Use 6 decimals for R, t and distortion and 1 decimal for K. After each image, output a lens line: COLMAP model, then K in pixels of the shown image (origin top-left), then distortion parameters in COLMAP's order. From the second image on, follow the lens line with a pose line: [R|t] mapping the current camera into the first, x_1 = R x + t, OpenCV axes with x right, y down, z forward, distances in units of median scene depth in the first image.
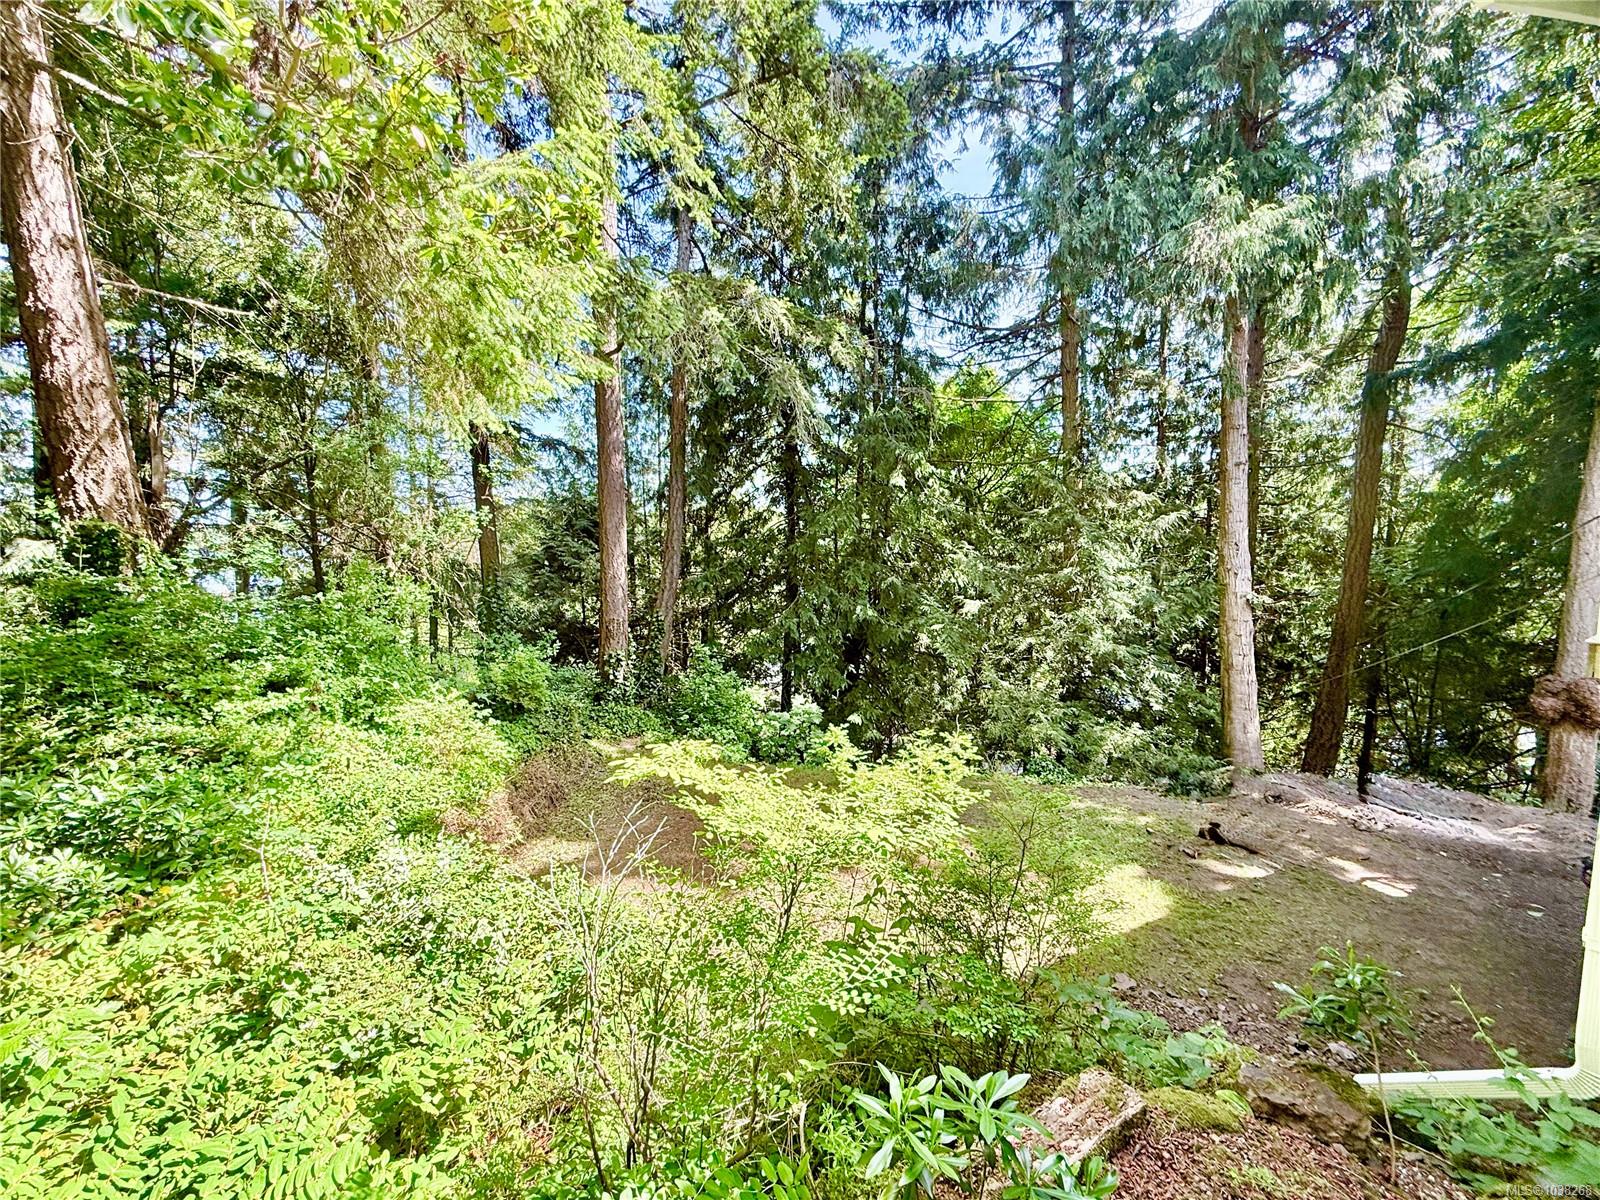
lens RADIAL K [[697.5, 0, 800.0], [0, 697.5, 600.0], [0, 0, 1]] dist [-0.000775, -0.000364]
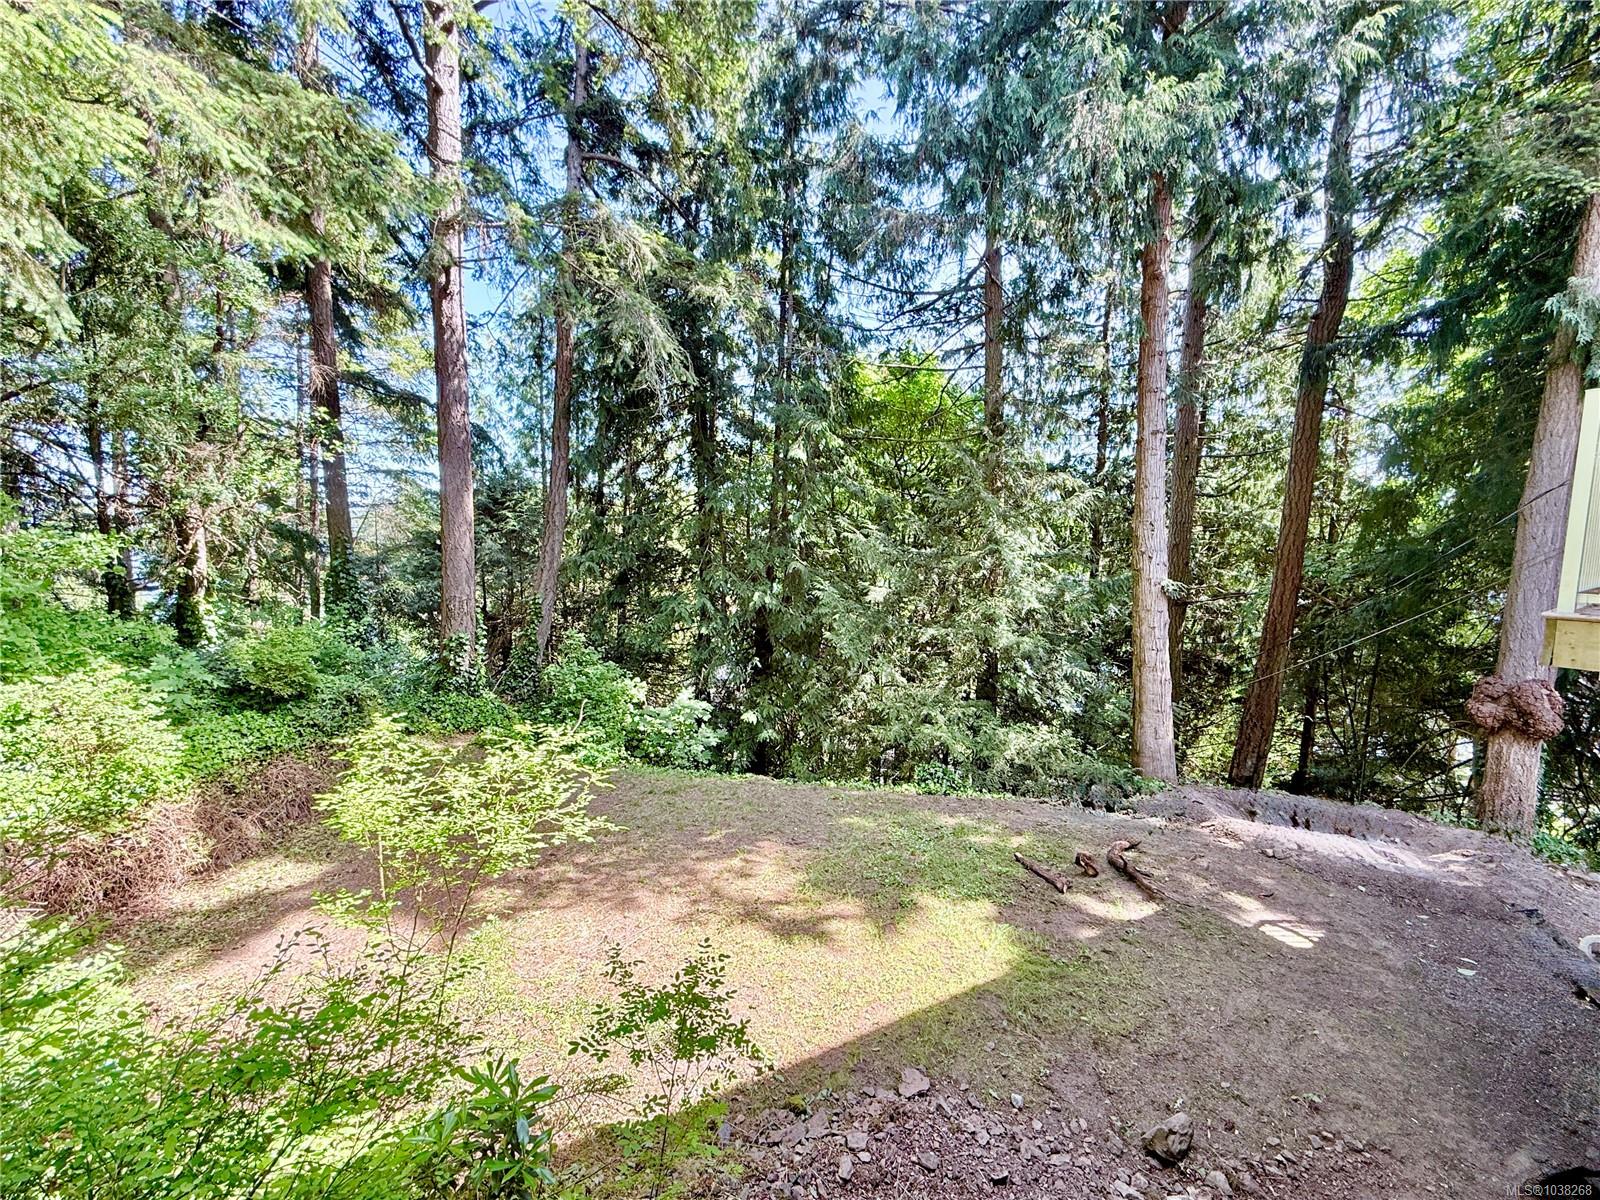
lens RADIAL K [[697.5, 0, 800.0], [0, 697.5, 600.0], [0, 0, 1]] dist [-0.000775, -0.000364]
pose [[0.998856, 0.022771, 0.042055, 0.107091], [-0.022753, 0.999741, -0.000914, 0.019595], [-0.042065, -0.000044, 0.999115, 0.100908]]
